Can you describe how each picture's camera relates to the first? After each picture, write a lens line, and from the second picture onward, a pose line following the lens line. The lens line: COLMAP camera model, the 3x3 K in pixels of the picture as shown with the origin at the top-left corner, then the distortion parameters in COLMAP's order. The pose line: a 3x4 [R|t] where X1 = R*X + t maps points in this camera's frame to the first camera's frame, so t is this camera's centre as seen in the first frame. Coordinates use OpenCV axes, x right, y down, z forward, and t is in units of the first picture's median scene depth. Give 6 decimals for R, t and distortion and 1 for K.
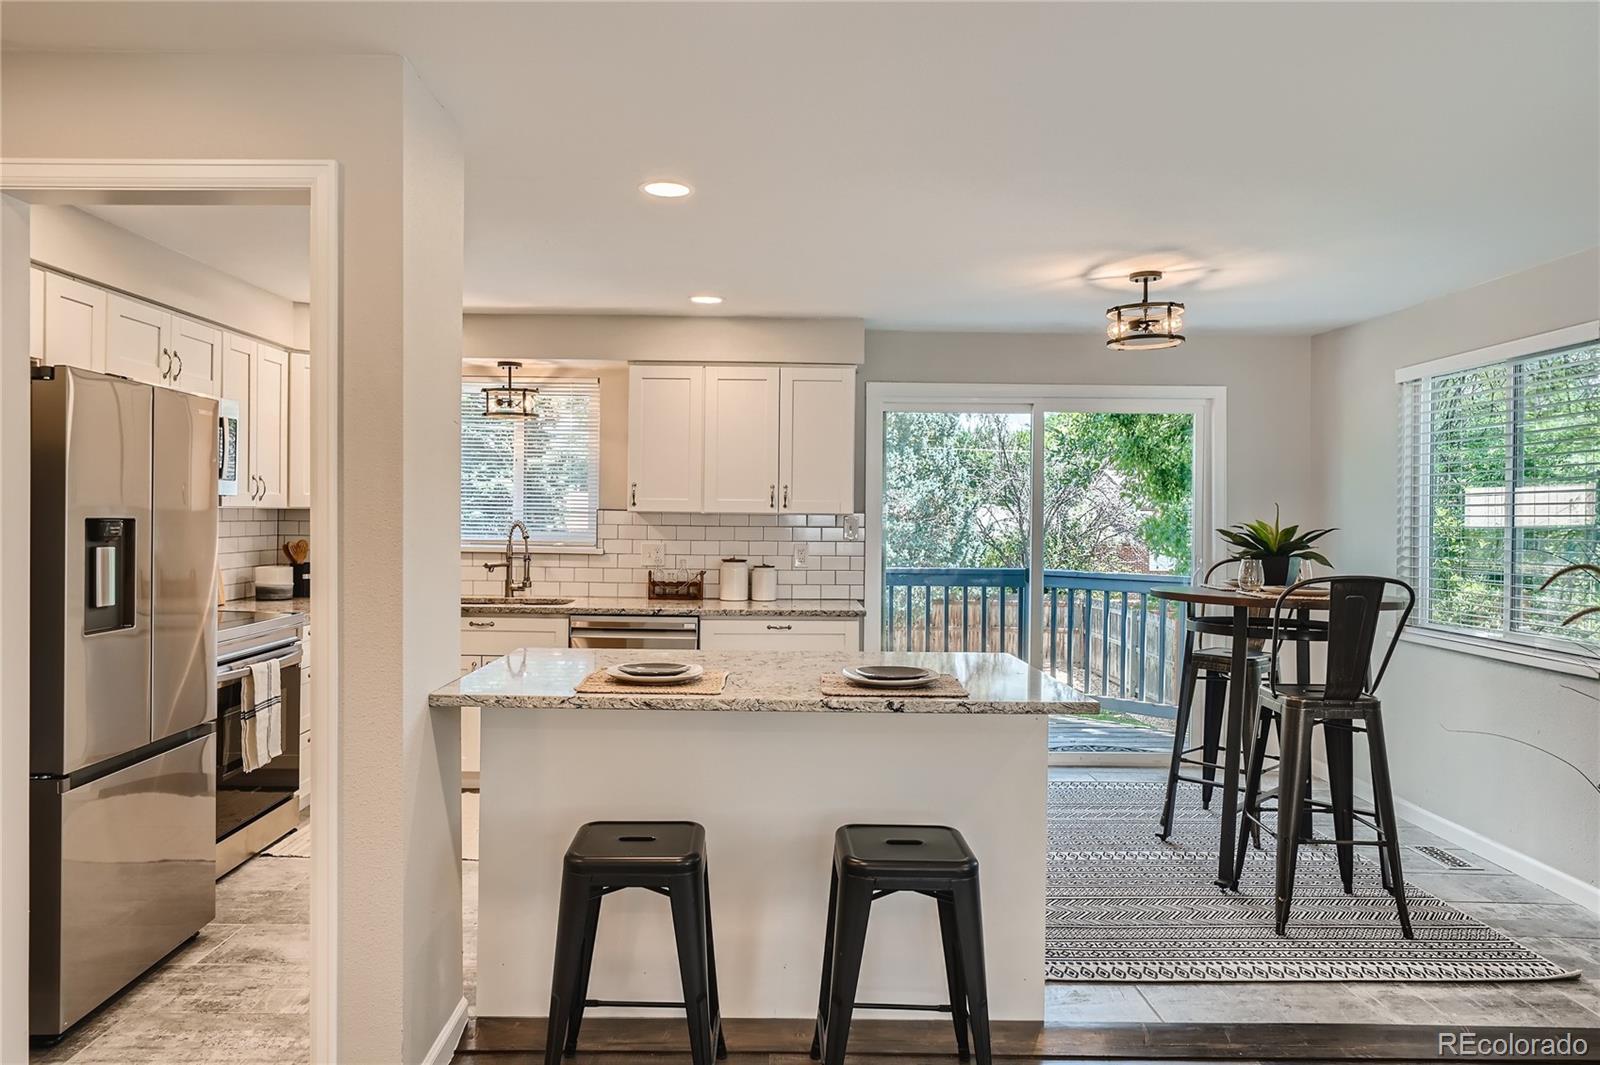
lens RADIAL K [[1059.2, 0, 770.2], [0, 1059.2, 519.8], [0, 0, 1]] dist [0.001507, 0.001217]
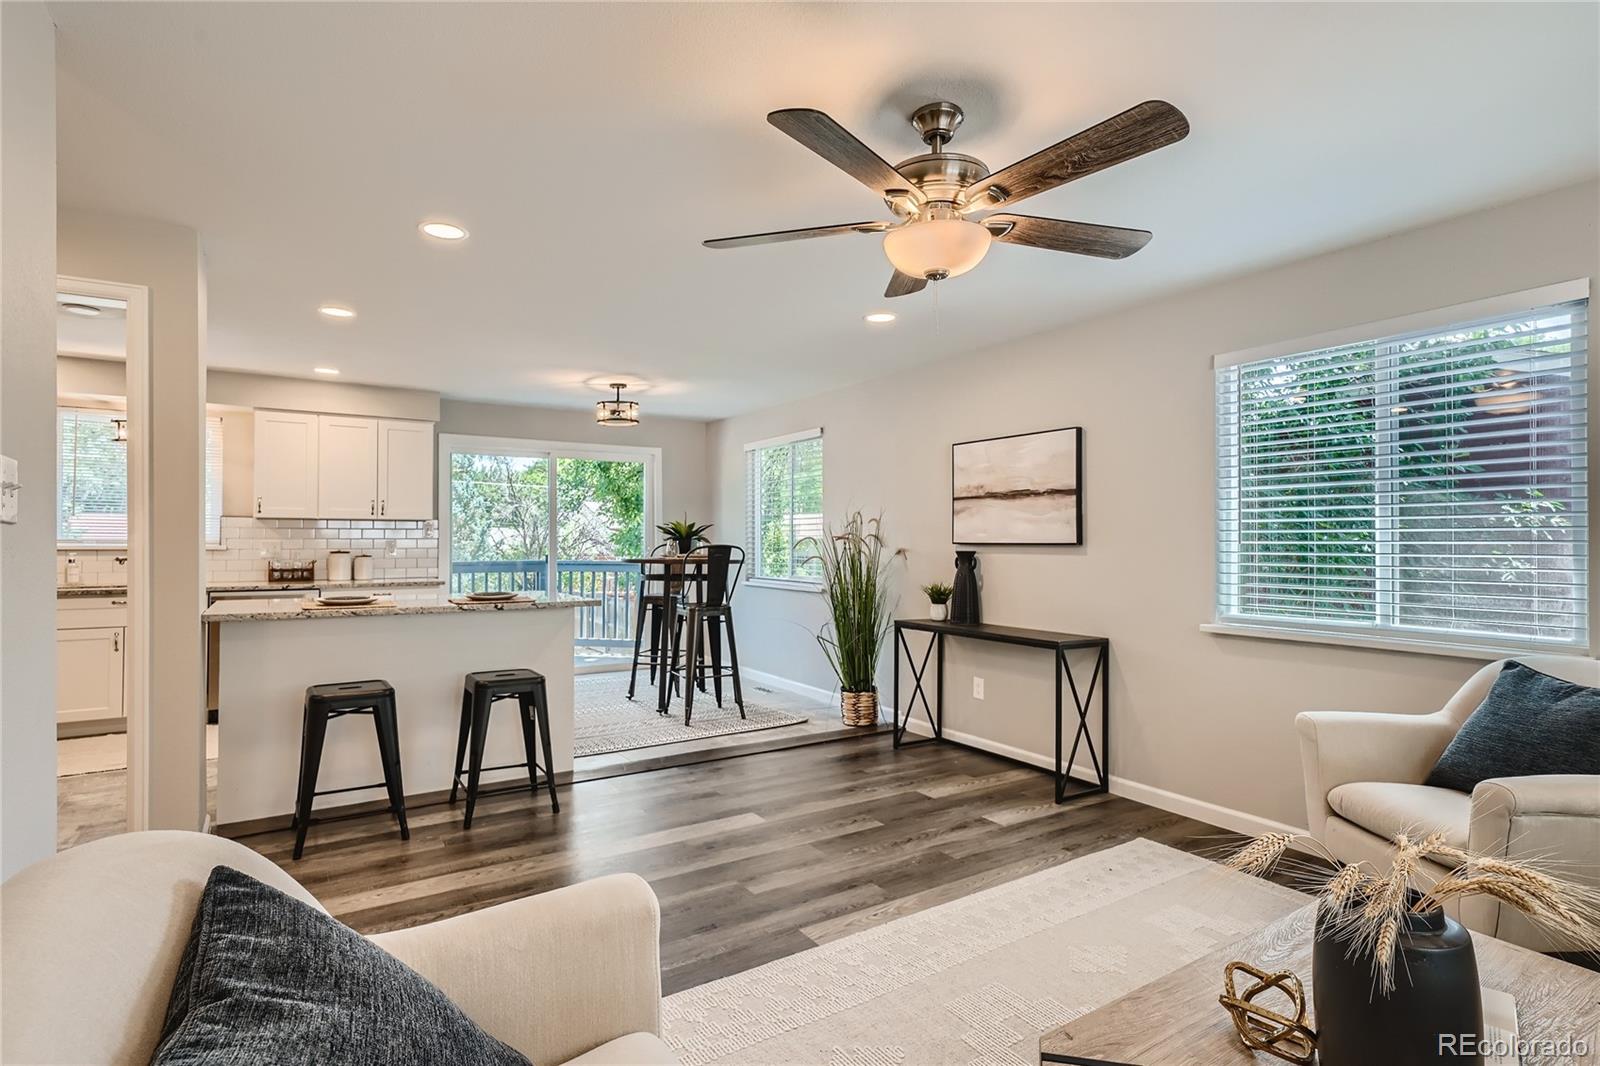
lens RADIAL K [[798.9, 0, 796.0], [0, 798.9, 534.8], [0, 0, 1]] dist [-0.001231, -0.000265]
pose [[0.843246, -0.006164, 0.537492, -0.119882], [0.009631, 0.999947, -0.003642, 0.031305], [-0.537441, 0.008248, 0.843261, -0.301128]]
